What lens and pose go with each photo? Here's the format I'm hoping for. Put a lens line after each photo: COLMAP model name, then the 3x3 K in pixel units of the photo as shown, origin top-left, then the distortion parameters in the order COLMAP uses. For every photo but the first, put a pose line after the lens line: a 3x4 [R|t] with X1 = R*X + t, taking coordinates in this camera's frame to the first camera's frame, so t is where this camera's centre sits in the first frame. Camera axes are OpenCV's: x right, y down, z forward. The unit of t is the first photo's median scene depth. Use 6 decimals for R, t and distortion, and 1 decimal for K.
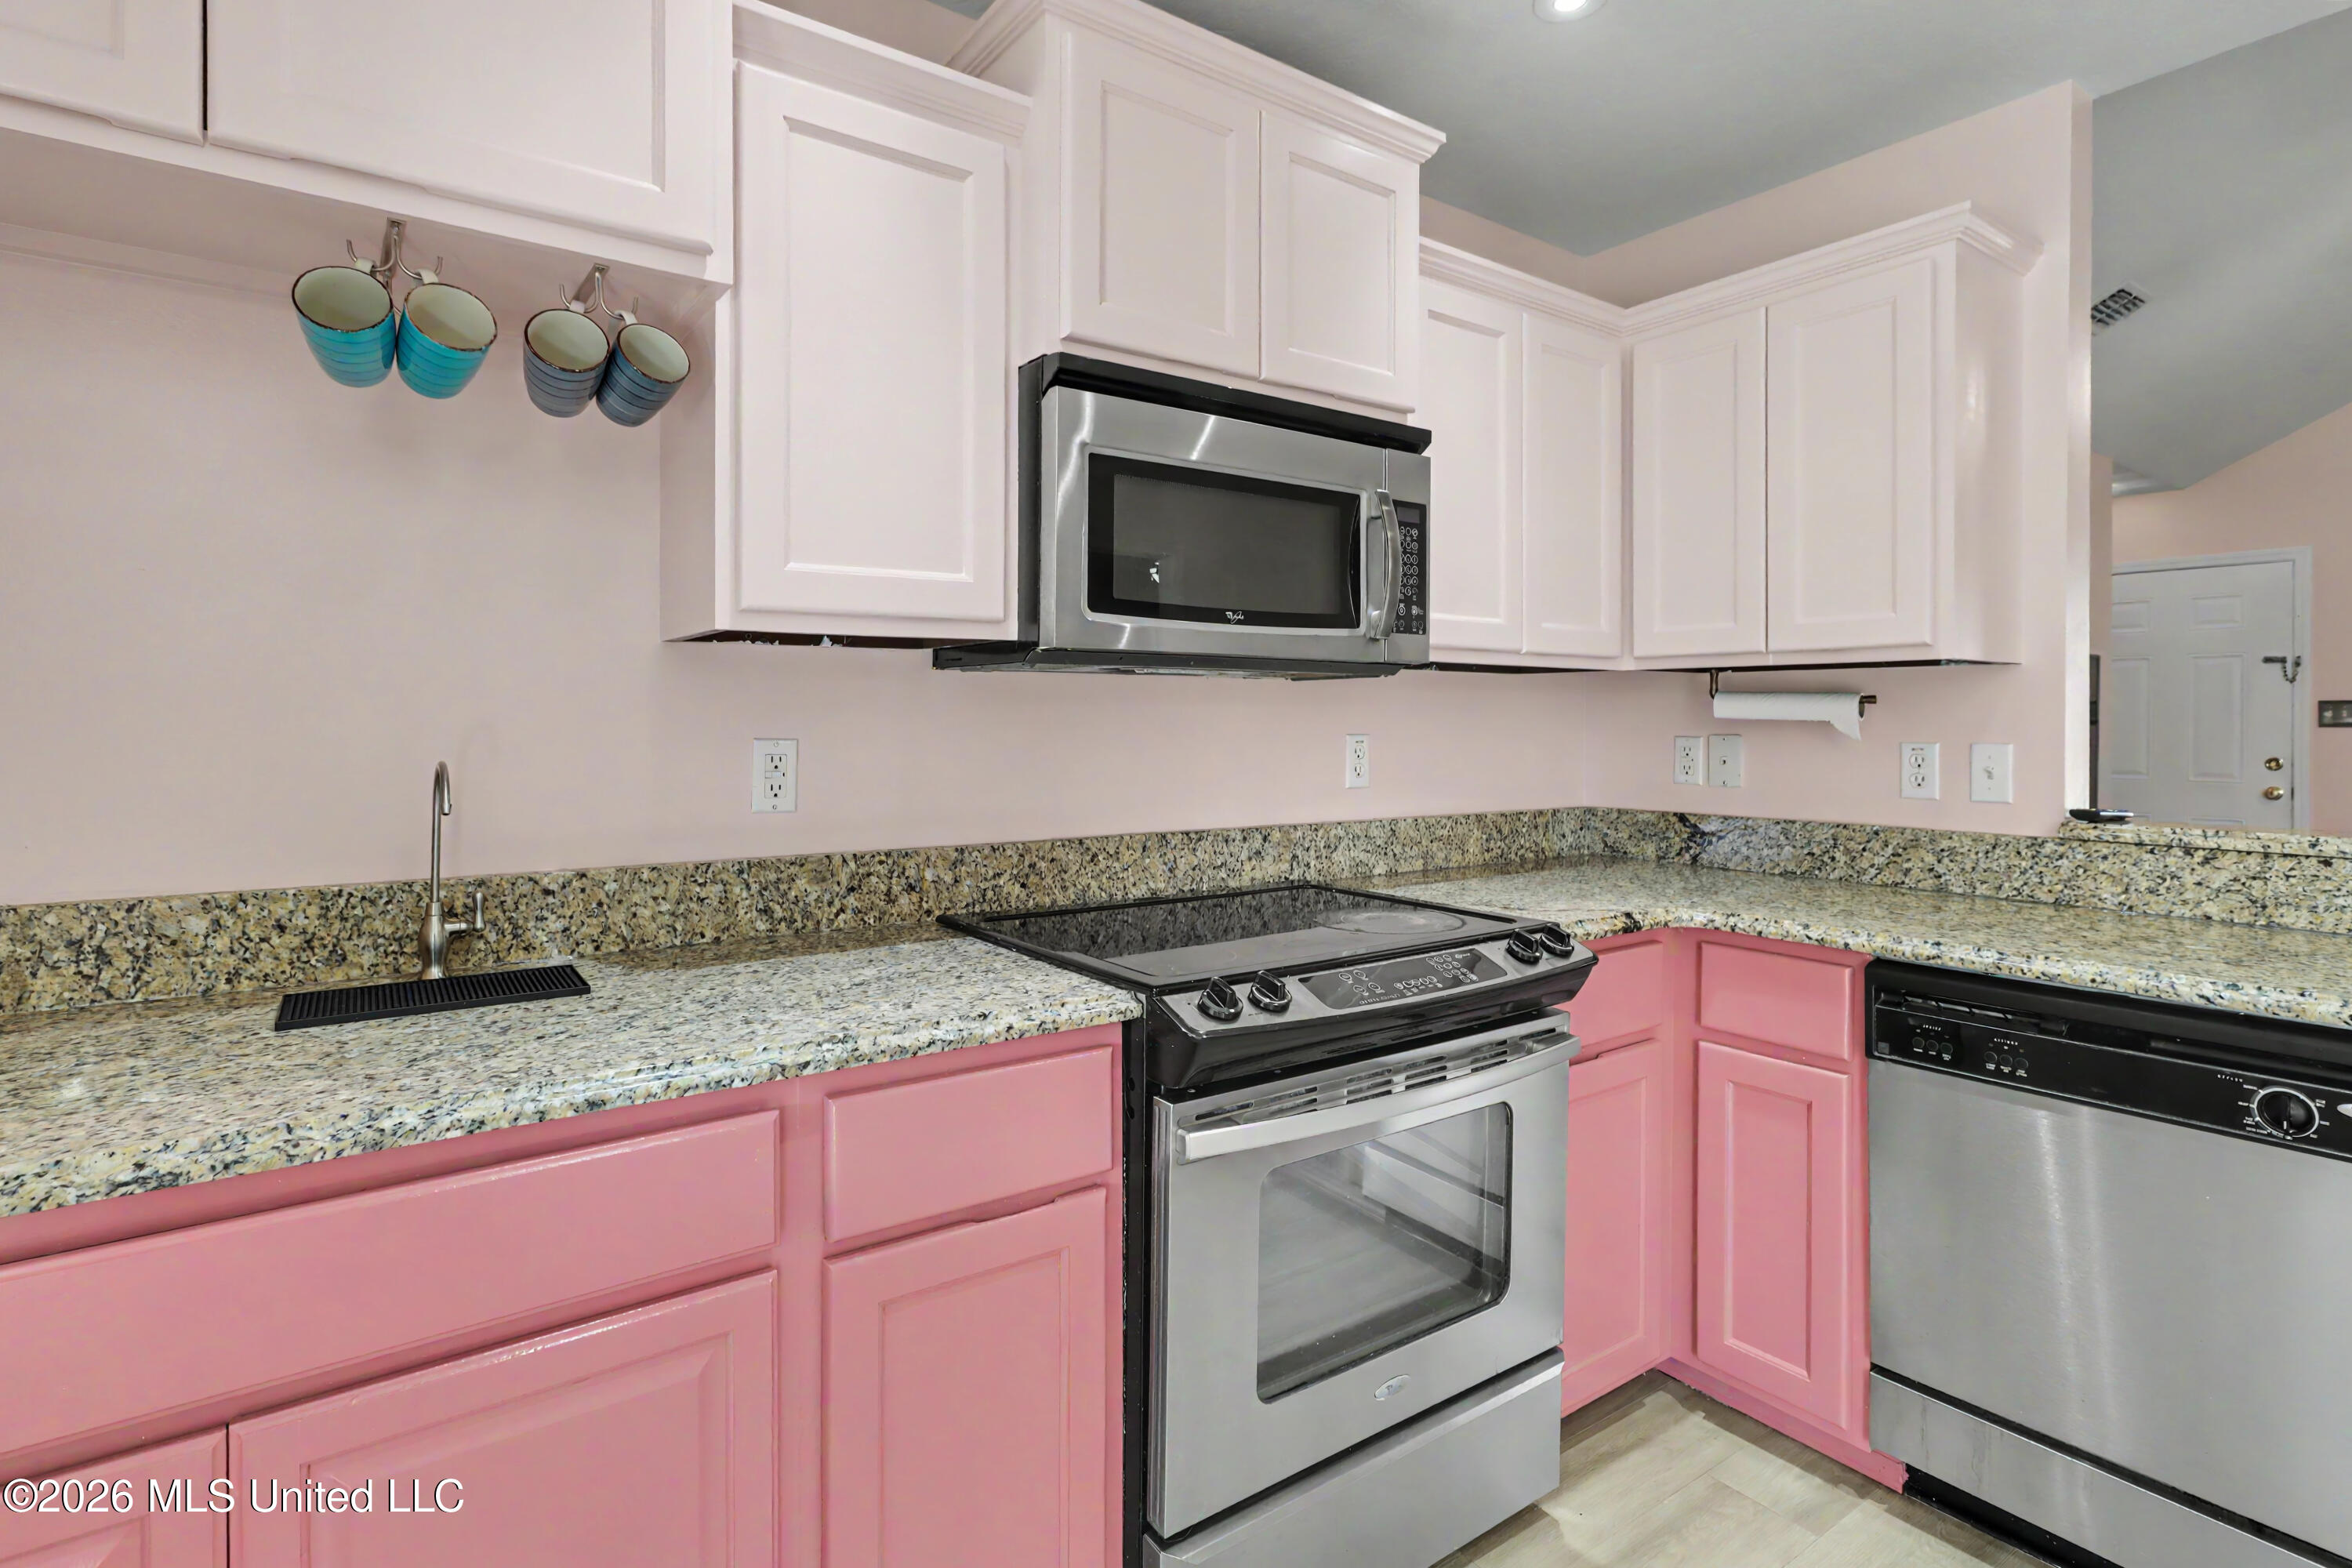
lens RADIAL K [[1169.3, 0, 1197.3], [0, 1169.3, 735.1], [0, 0, 1]] dist [-0.080332, 0.071796]
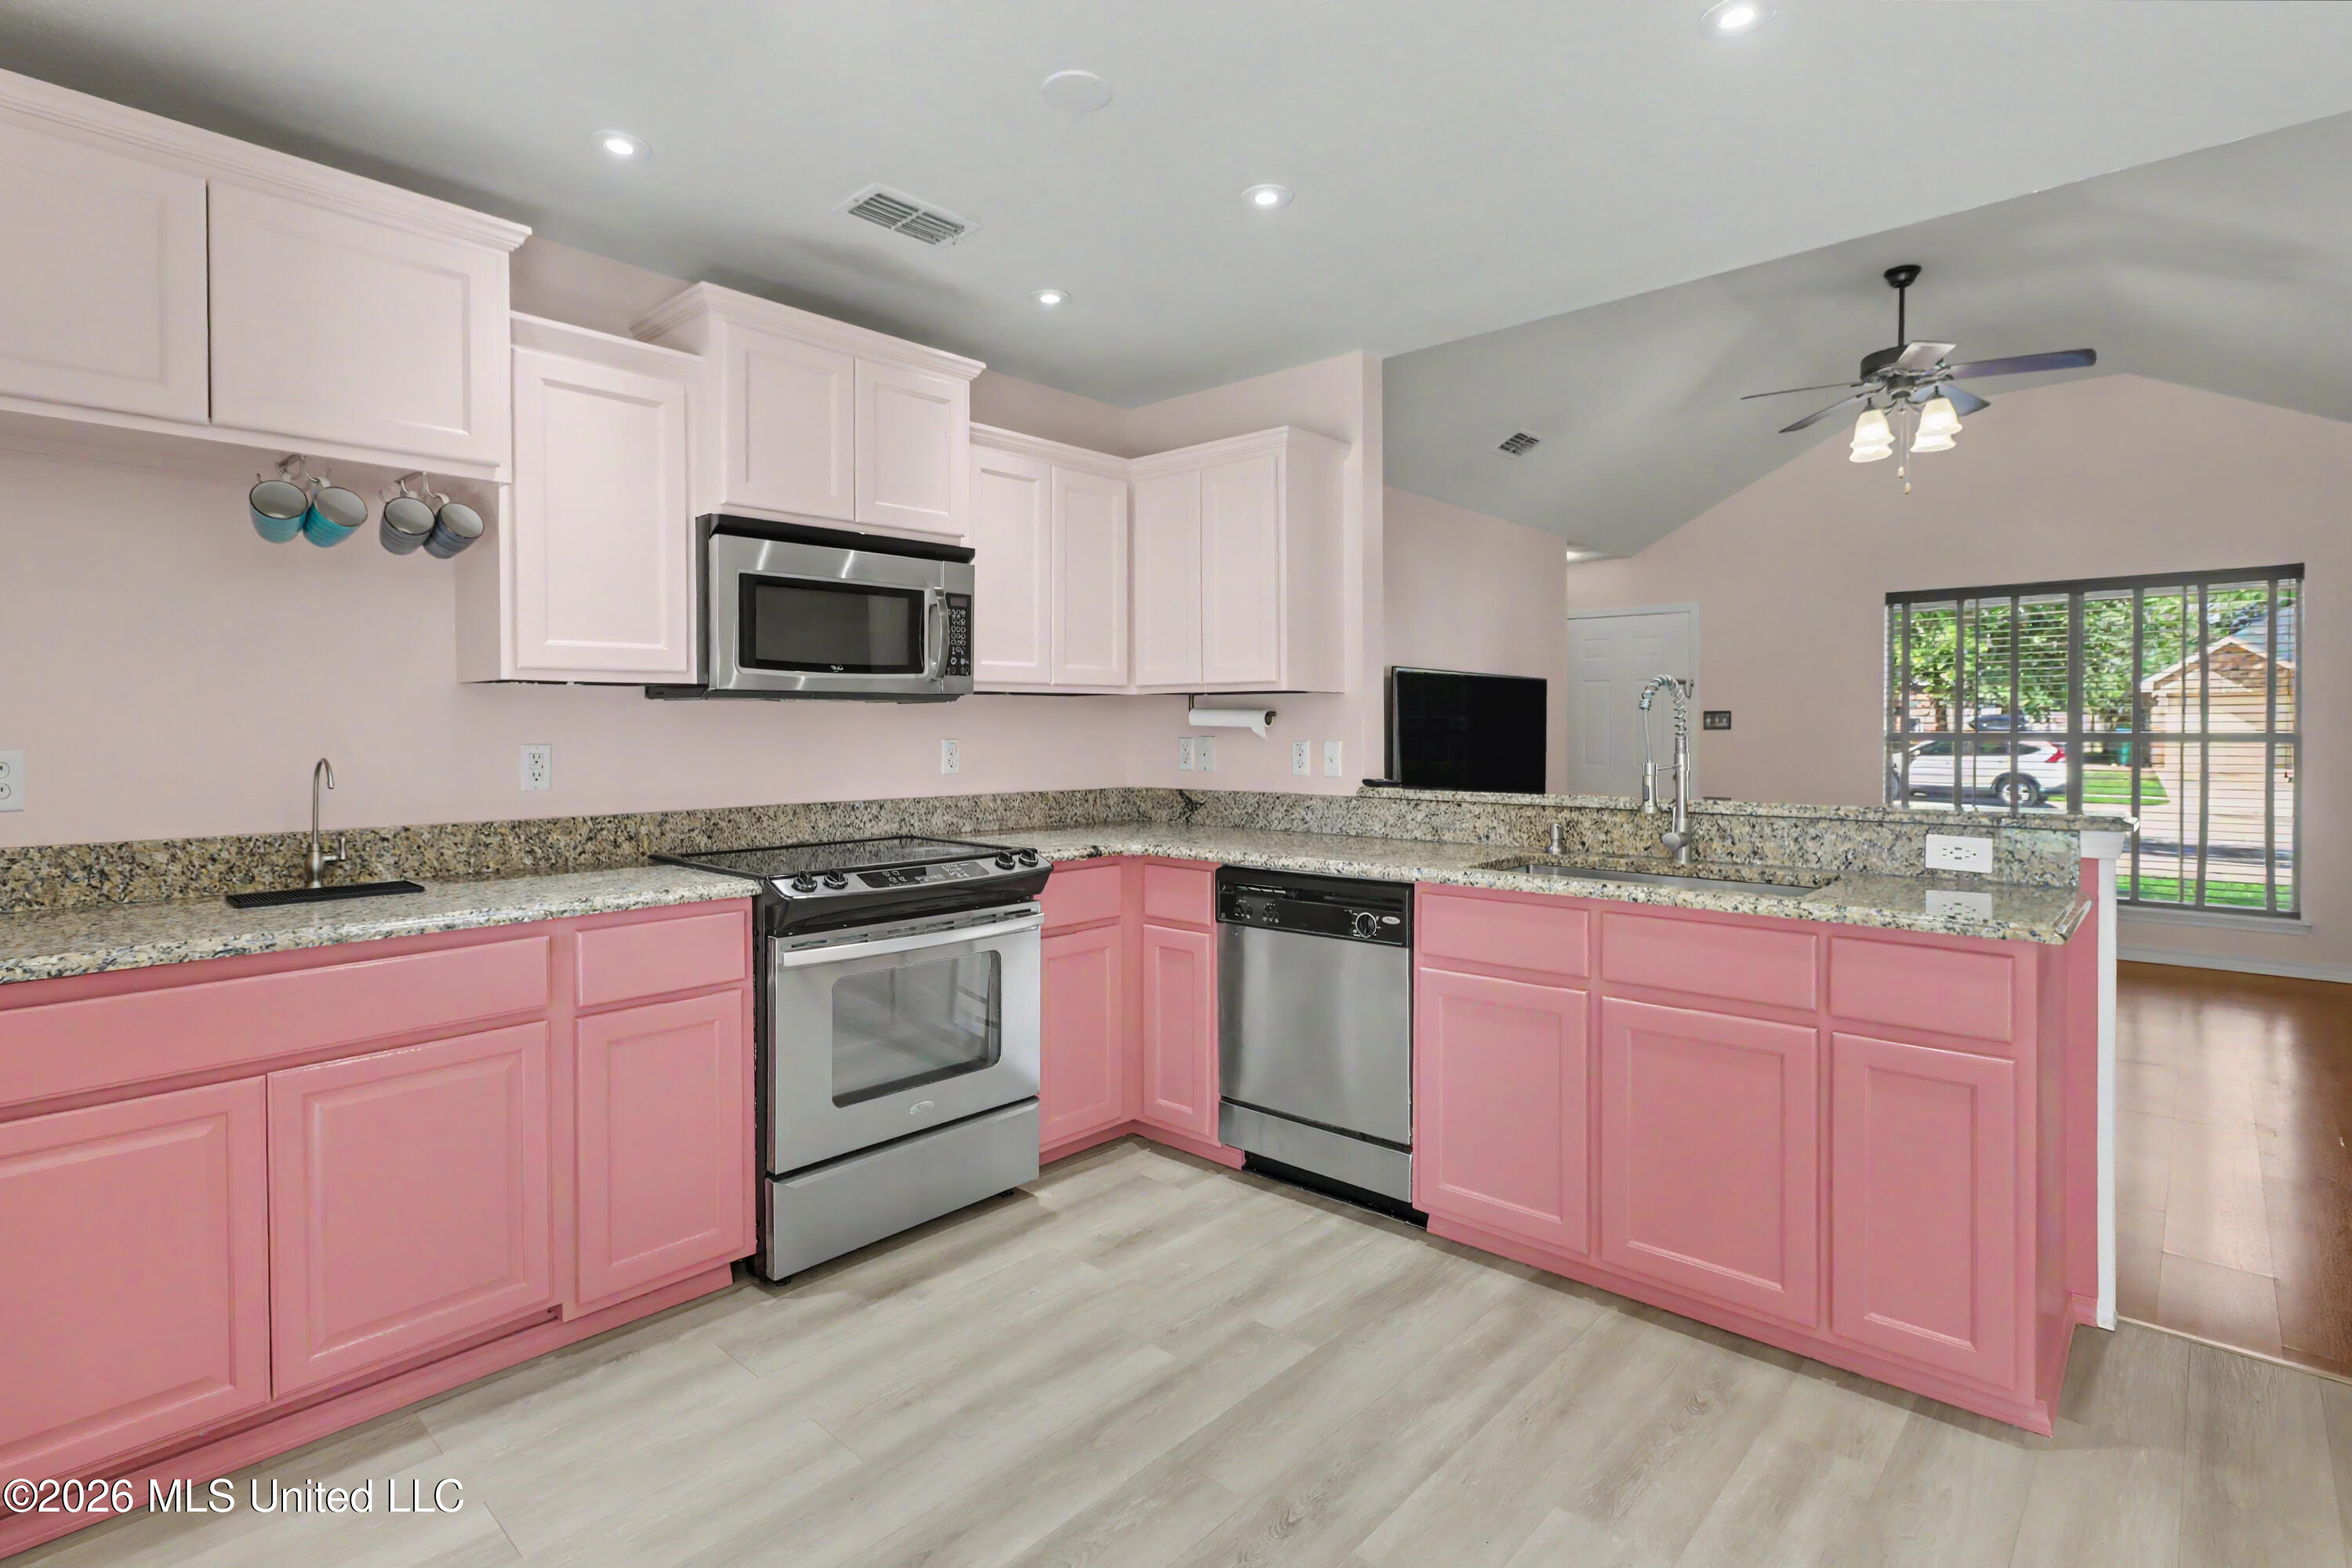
lens RADIAL K [[1131.8, 0, 1189.4], [0, 1131.8, 743.4], [0, 0, 1]] dist [-0.042156, 0.035544]
pose [[0.979520, -0.007976, 0.201189, 0.200456], [0.007617, 0.999968, 0.002556, 0.005413], [-0.201203, -0.000971, 0.979549, -0.675236]]
